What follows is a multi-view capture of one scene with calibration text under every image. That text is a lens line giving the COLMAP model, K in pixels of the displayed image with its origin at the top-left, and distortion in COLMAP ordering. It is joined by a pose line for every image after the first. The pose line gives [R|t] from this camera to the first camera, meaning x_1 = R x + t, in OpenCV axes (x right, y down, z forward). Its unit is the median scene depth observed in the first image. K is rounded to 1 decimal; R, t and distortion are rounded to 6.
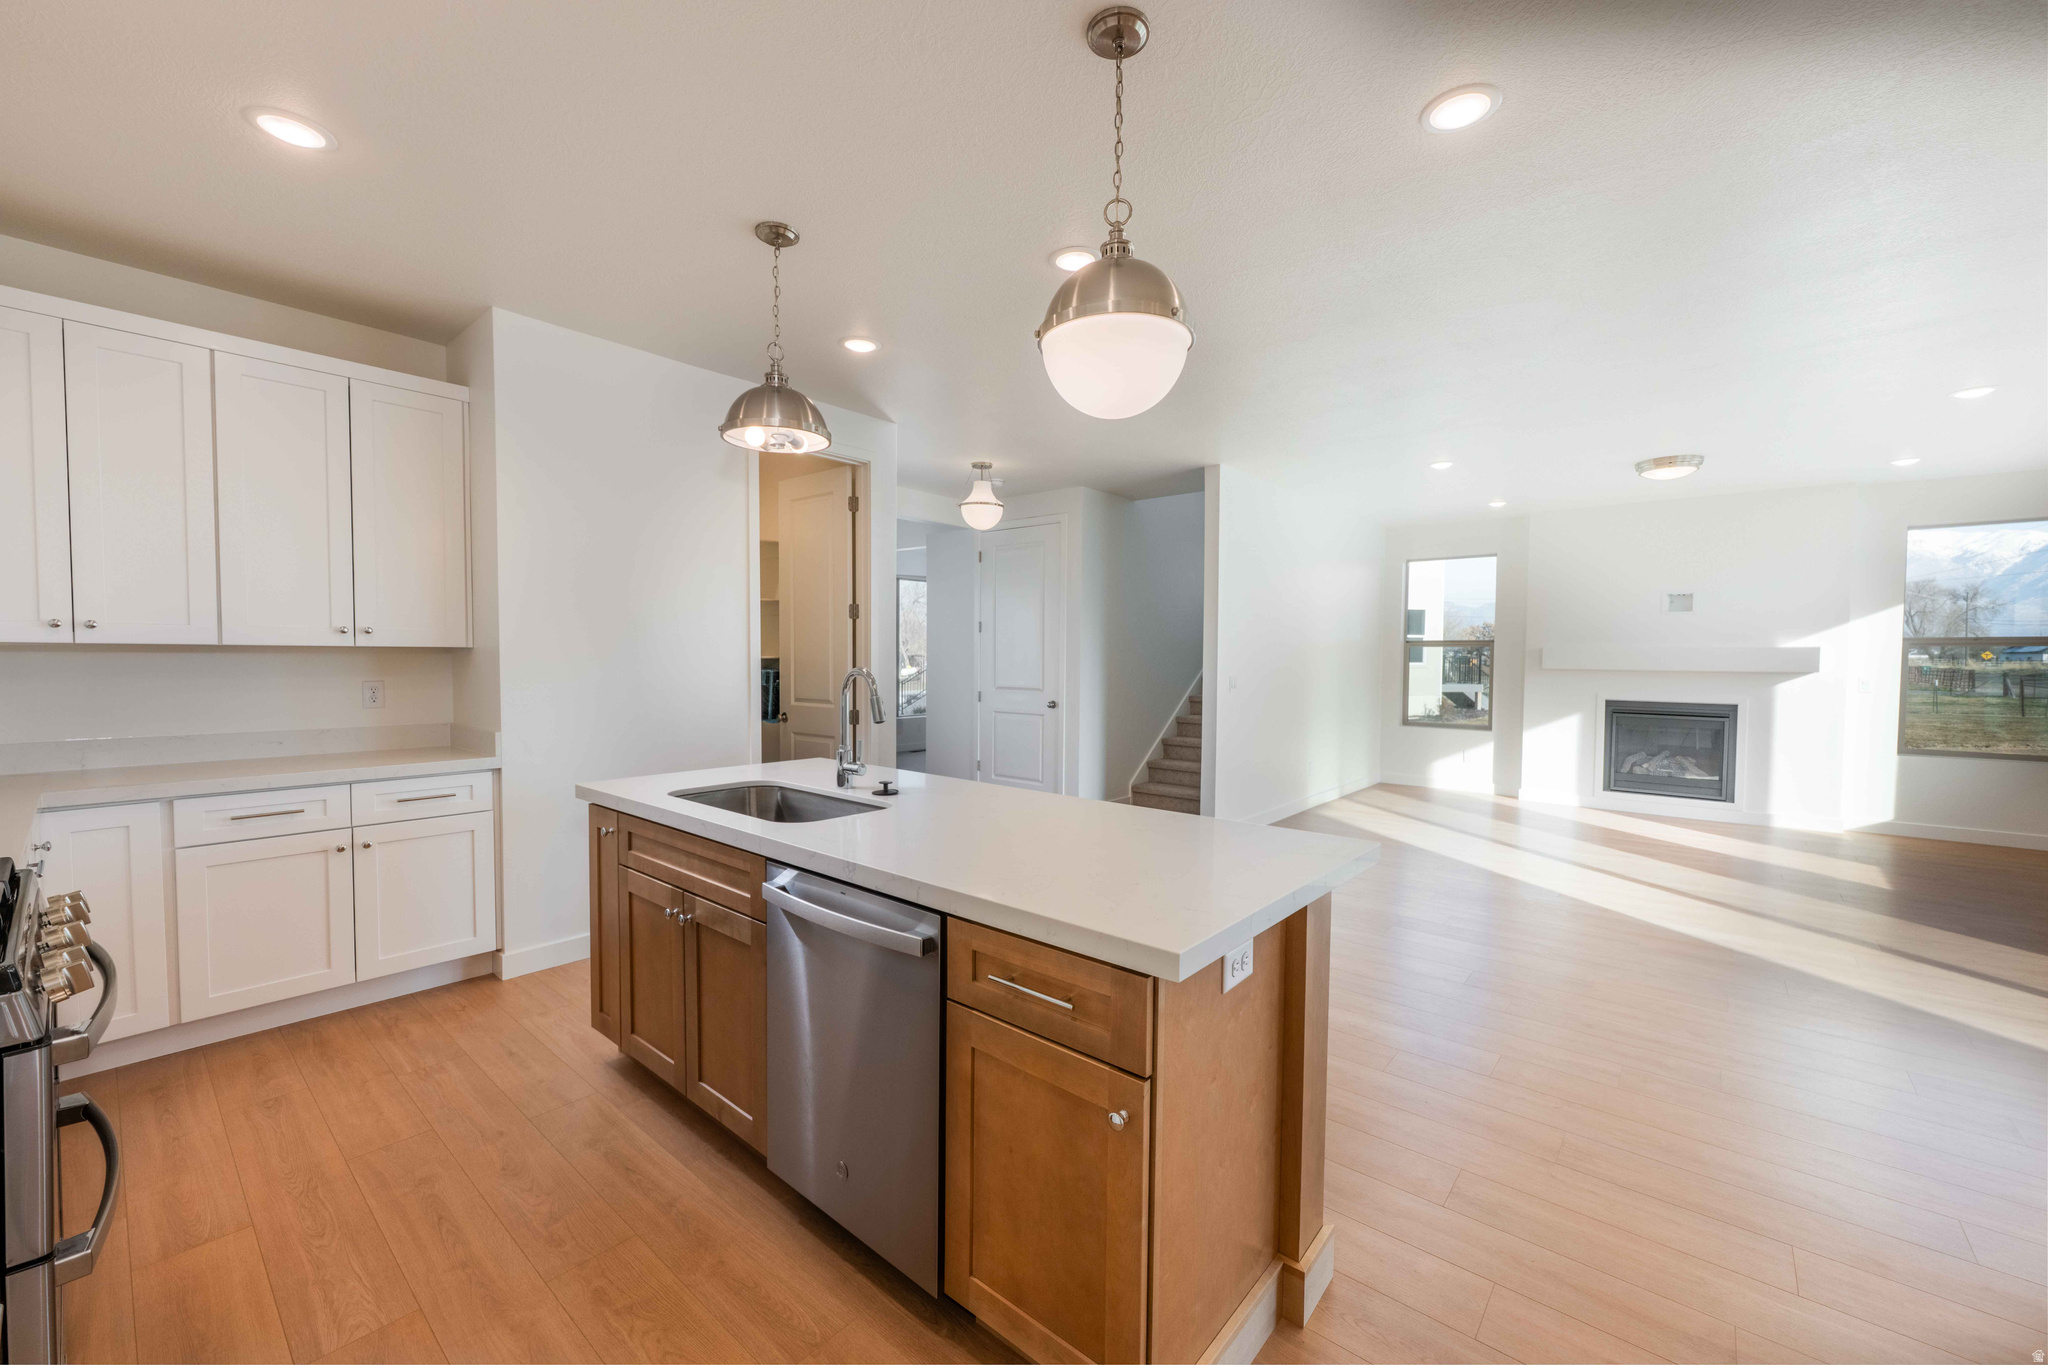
lens RADIAL K [[812.0, 0, 1011.4], [0, 812.0, 681.9], [0, 0, 1]] dist [0.000974, 0.000022]
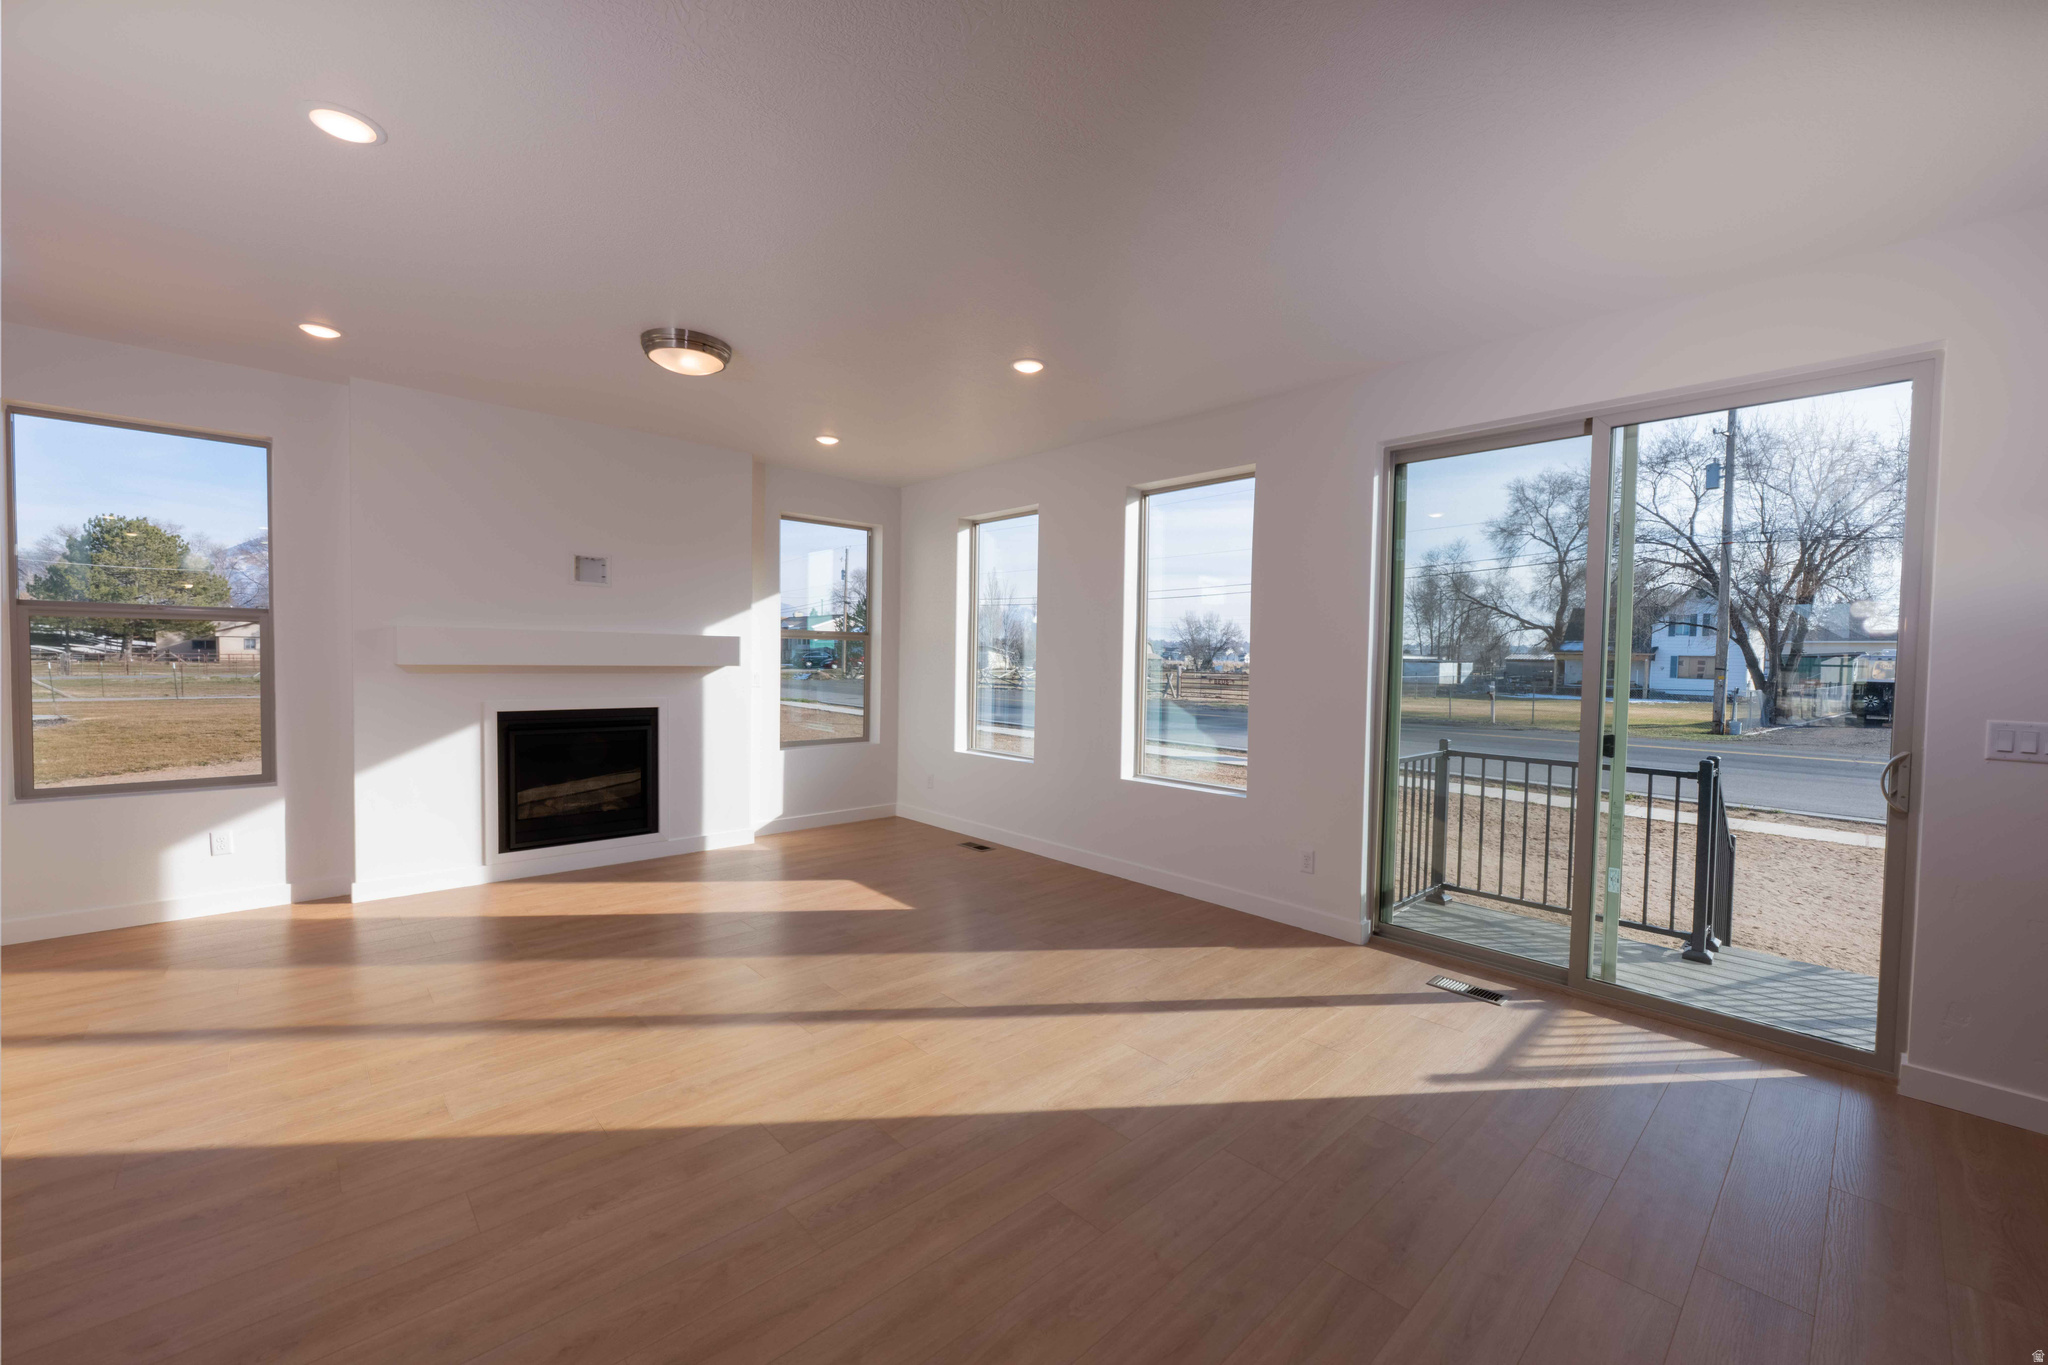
lens RADIAL K [[812.0, 0, 1011.4], [0, 812.0, 681.9], [0, 0, 1]] dist [0.000974, 0.000022]
pose [[0.118669, -0.039353, 0.992154, 0.154128], [0.019253, 0.999118, 0.037327, -0.018767], [-0.992747, 0.014672, 0.119322, 0.551230]]
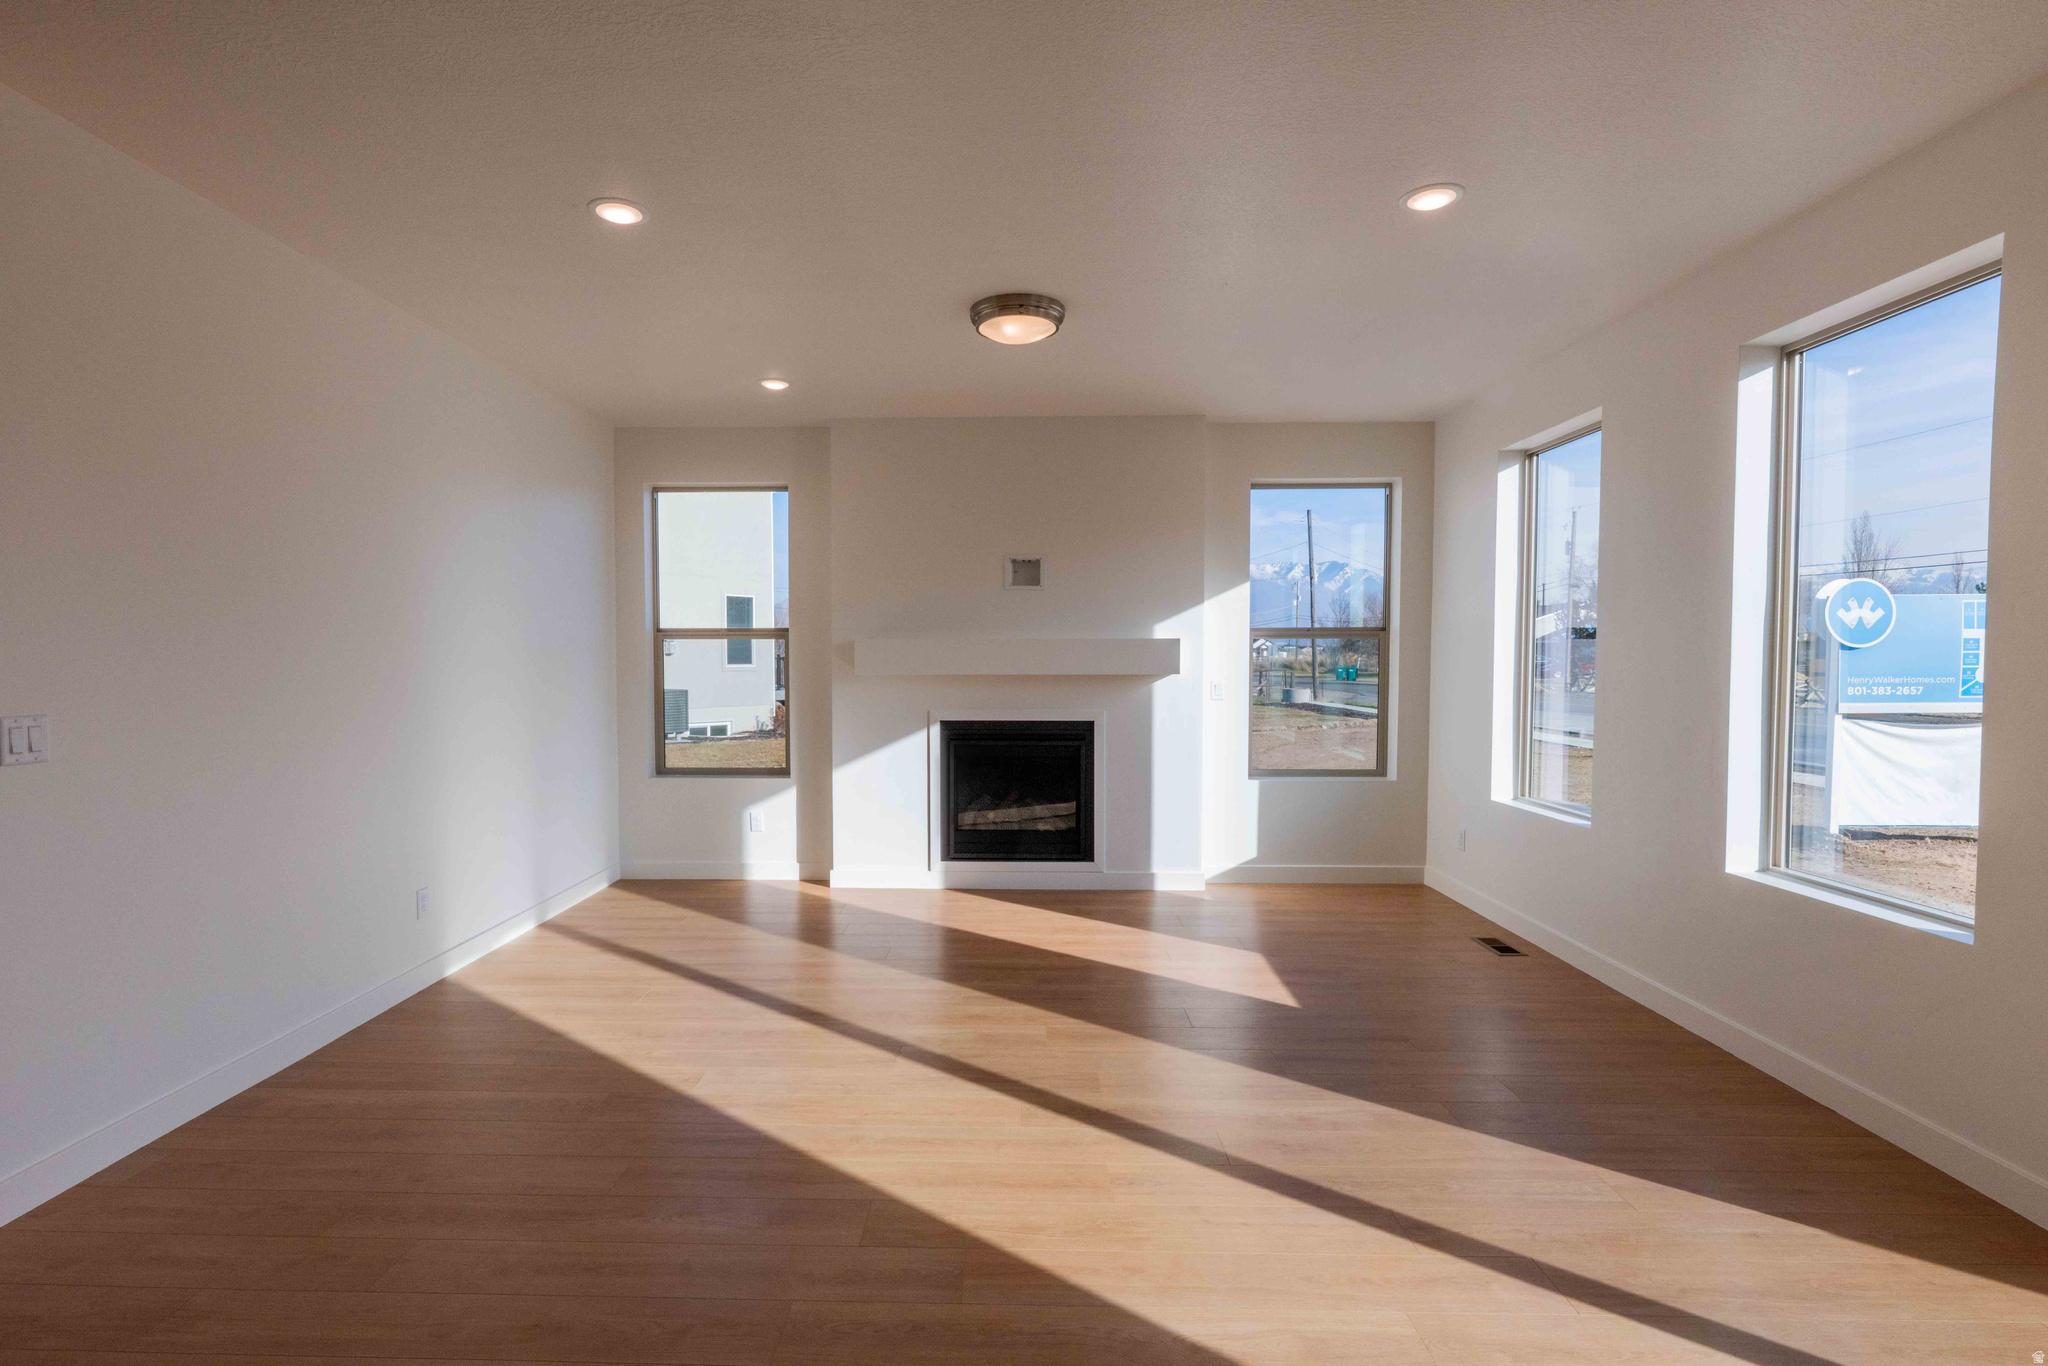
lens RADIAL K [[970.4, 0, 982.0], [0, 970.4, 695.2], [0, 0, 1]] dist [-0.001427, -0.000005]
pose [[0.779323, -0.035454, 0.625618, 0.290220], [0.030989, 0.999357, 0.018031, -0.011626], [-0.625855, 0.005336, 0.779921, 0.398748]]
